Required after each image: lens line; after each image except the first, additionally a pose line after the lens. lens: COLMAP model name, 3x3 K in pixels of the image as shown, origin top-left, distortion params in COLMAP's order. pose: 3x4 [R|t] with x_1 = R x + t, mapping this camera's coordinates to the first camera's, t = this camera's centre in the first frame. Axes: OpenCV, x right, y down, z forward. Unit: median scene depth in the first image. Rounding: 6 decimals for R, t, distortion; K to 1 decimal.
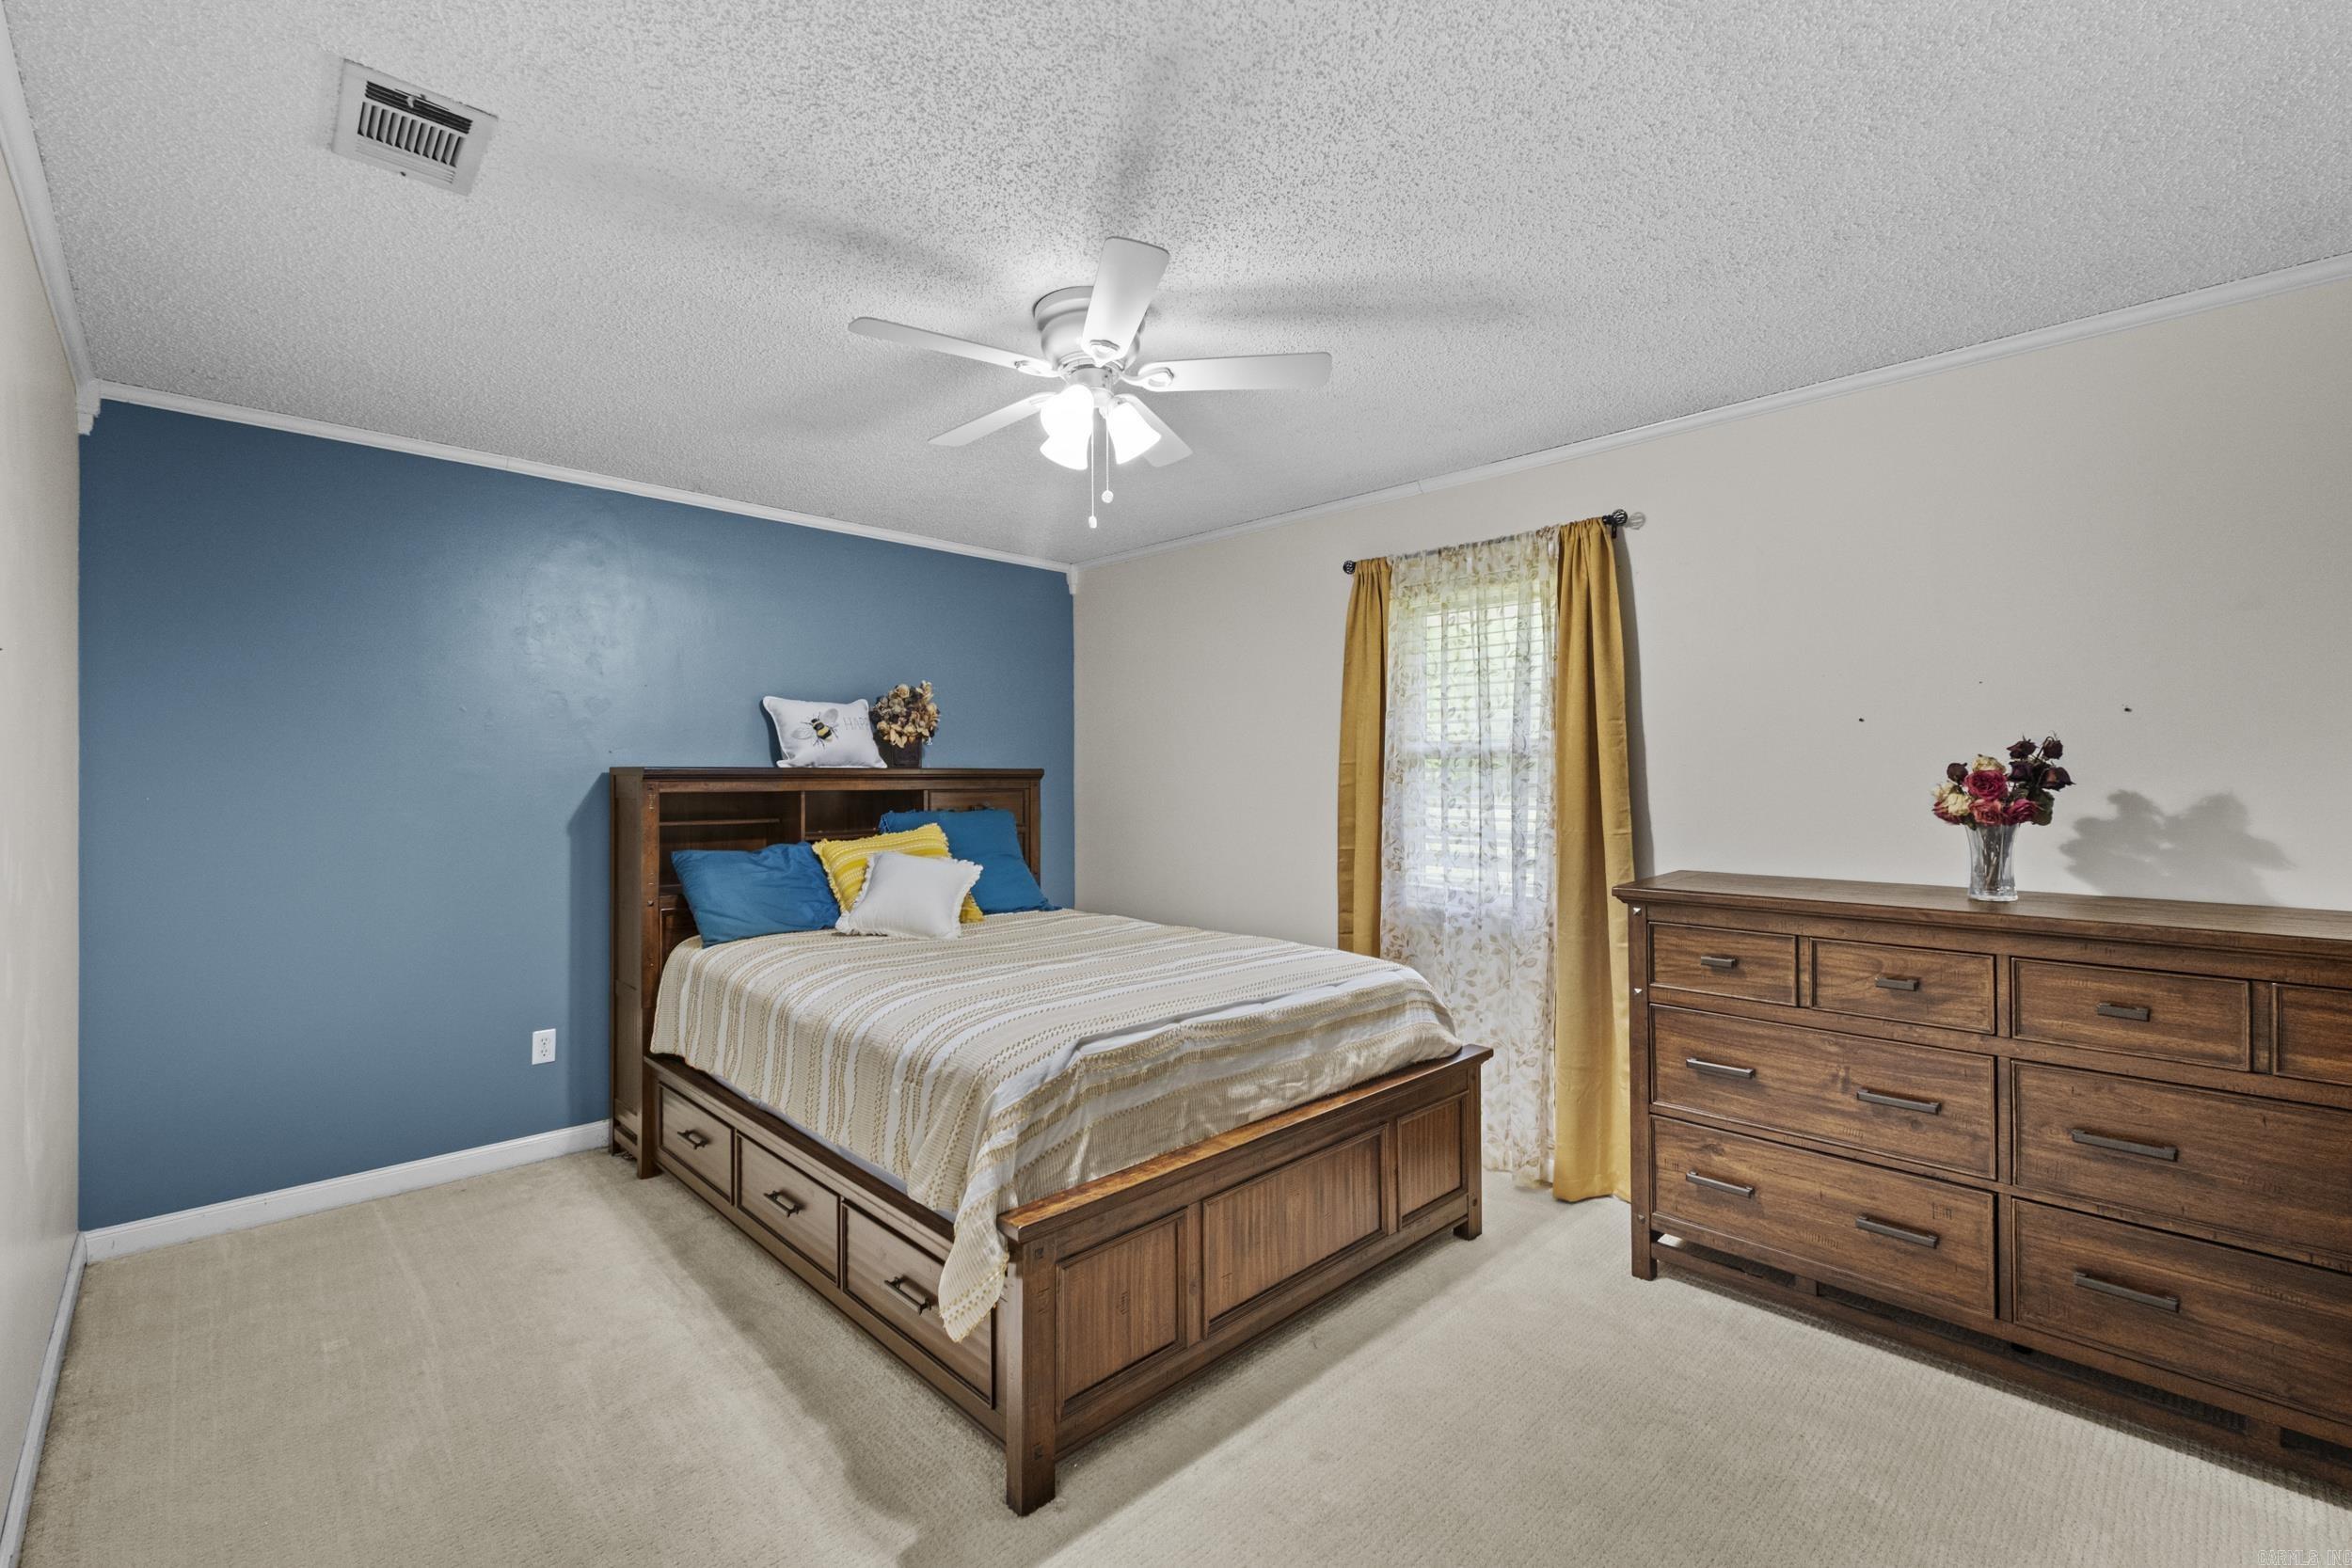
lens RADIAL K [[1009.3, 0, 1168.9], [0, 1009.3, 775.3], [0, 0, 1]] dist [0.004646, 0.000320]
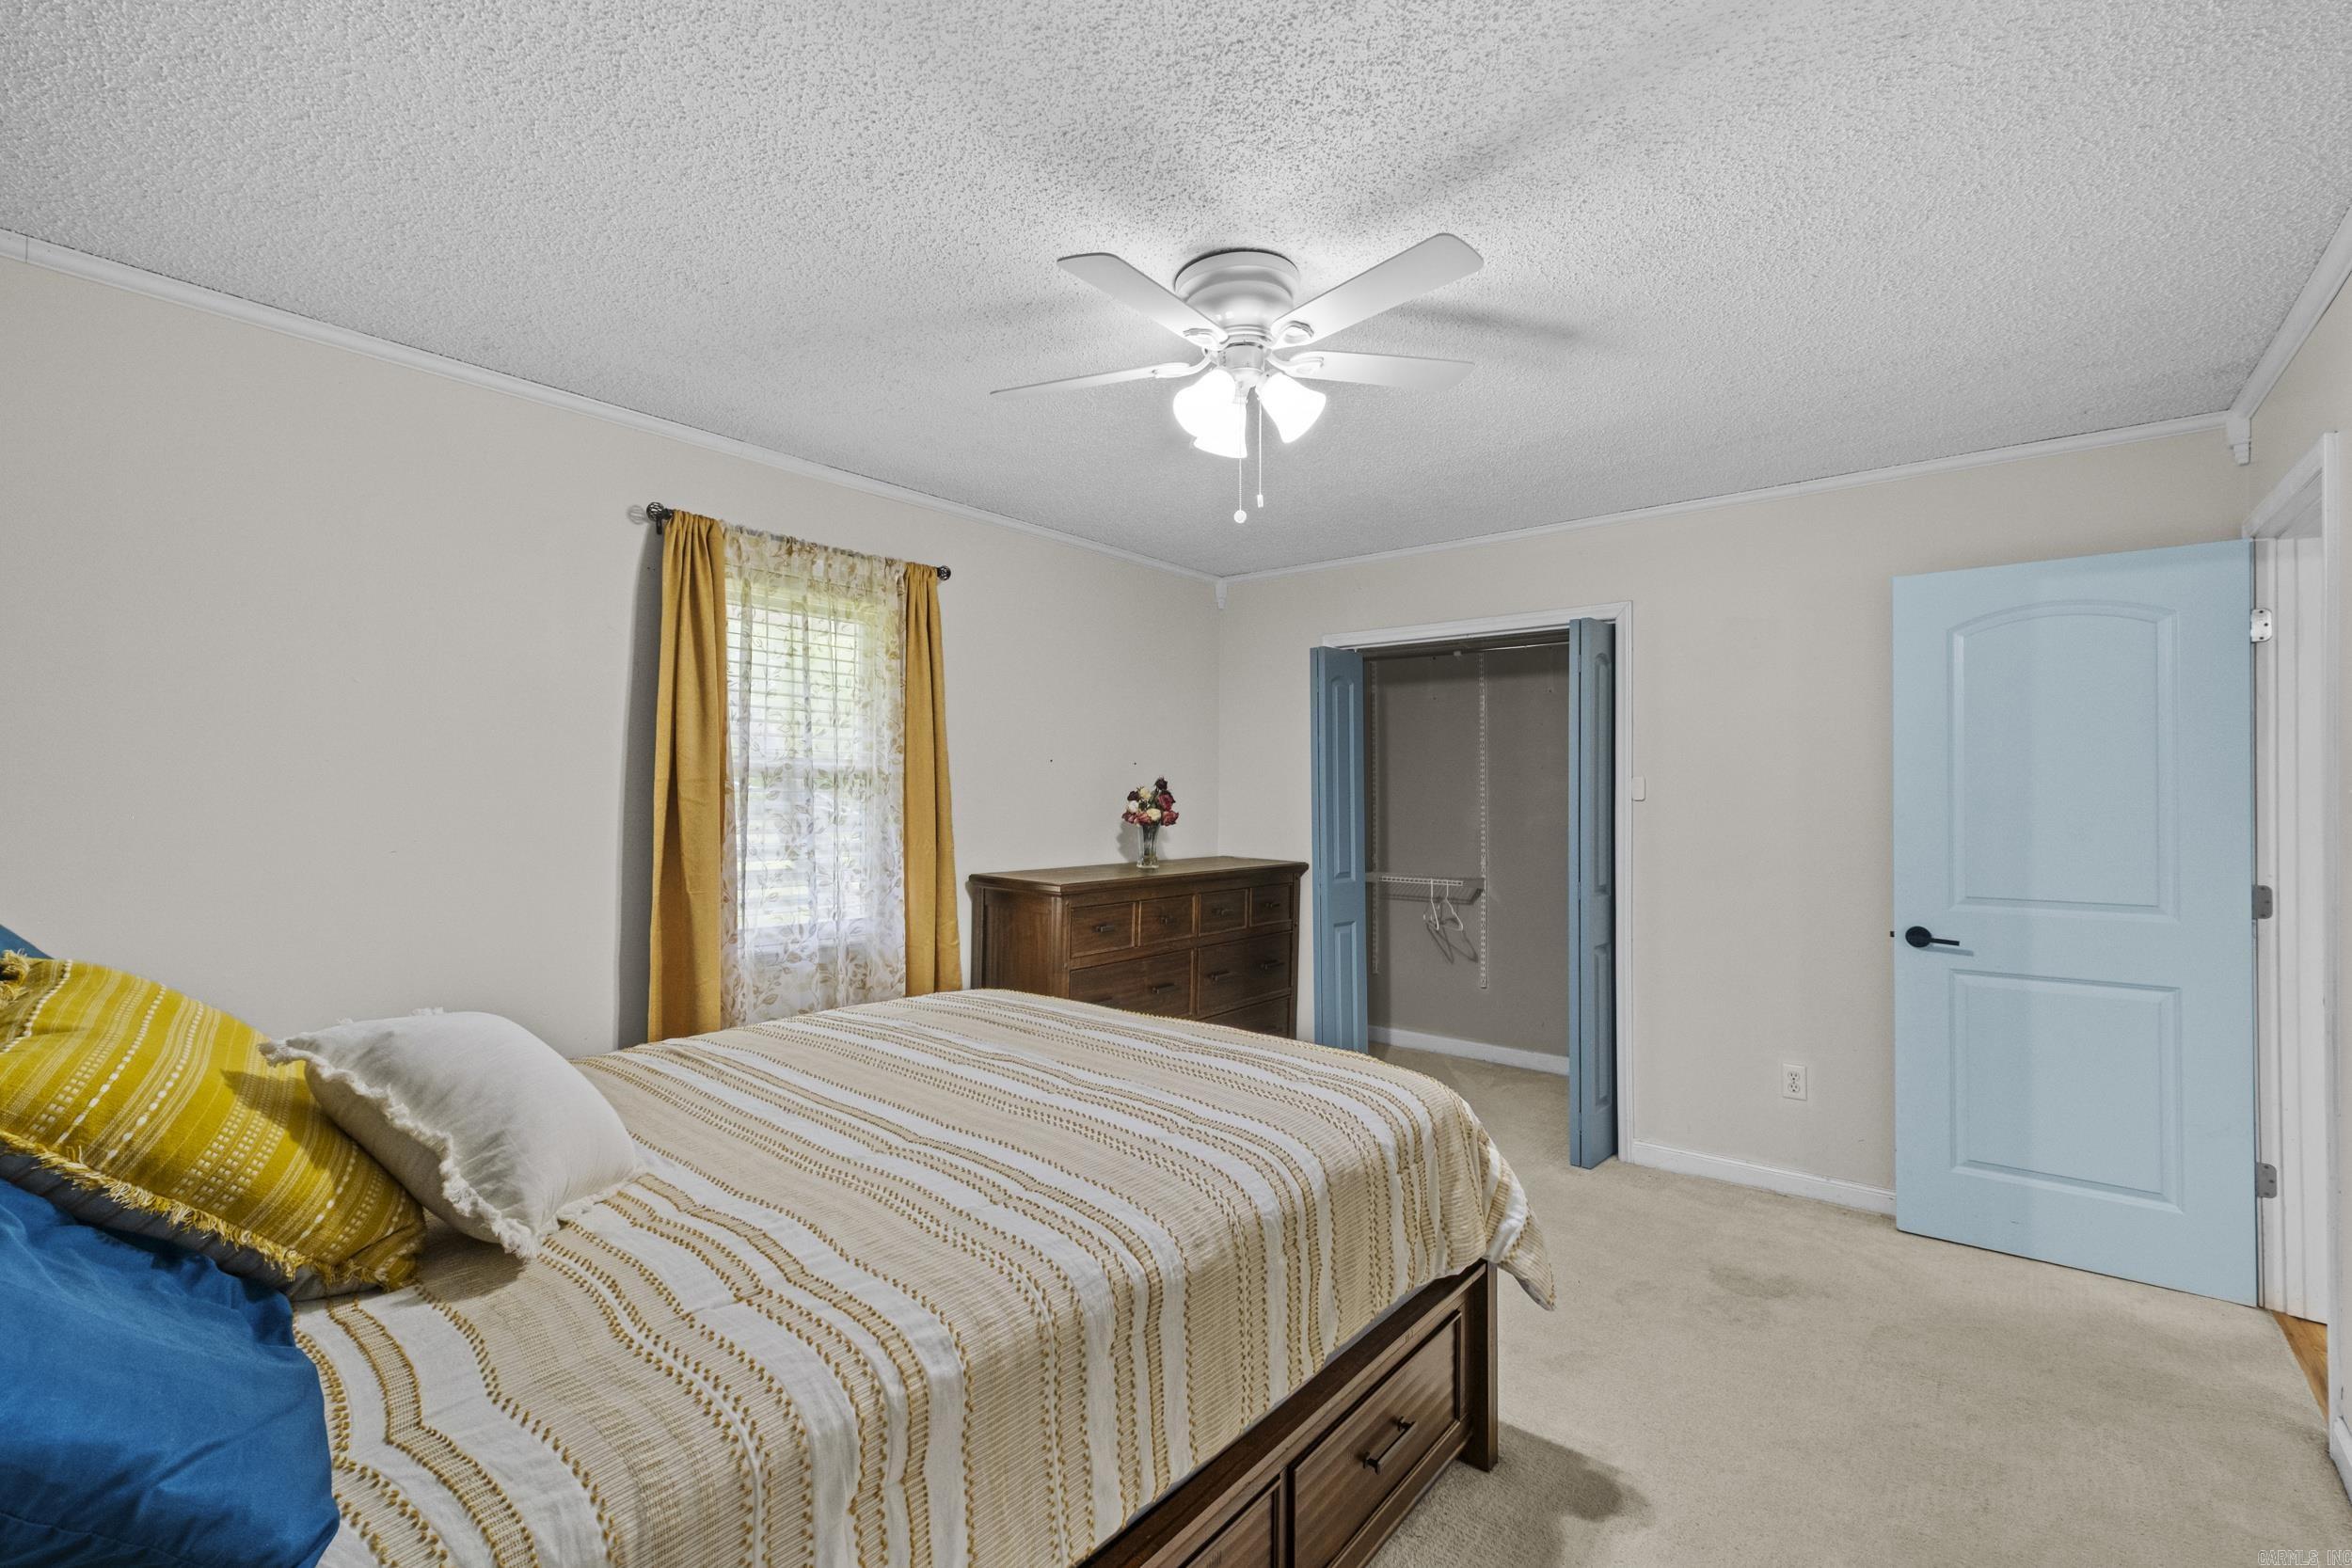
lens RADIAL K [[1000.8, 0, 1168.7], [0, 1000.8, 786.6], [0, 0, 1]] dist [-0.000179, 0.000137]
pose [[-0.097424, 0.011863, 0.995172, -0.922334], [-0.005099, 0.999910, -0.012419, 0.000857], [-0.995230, -0.006285, -0.097354, 1.112441]]
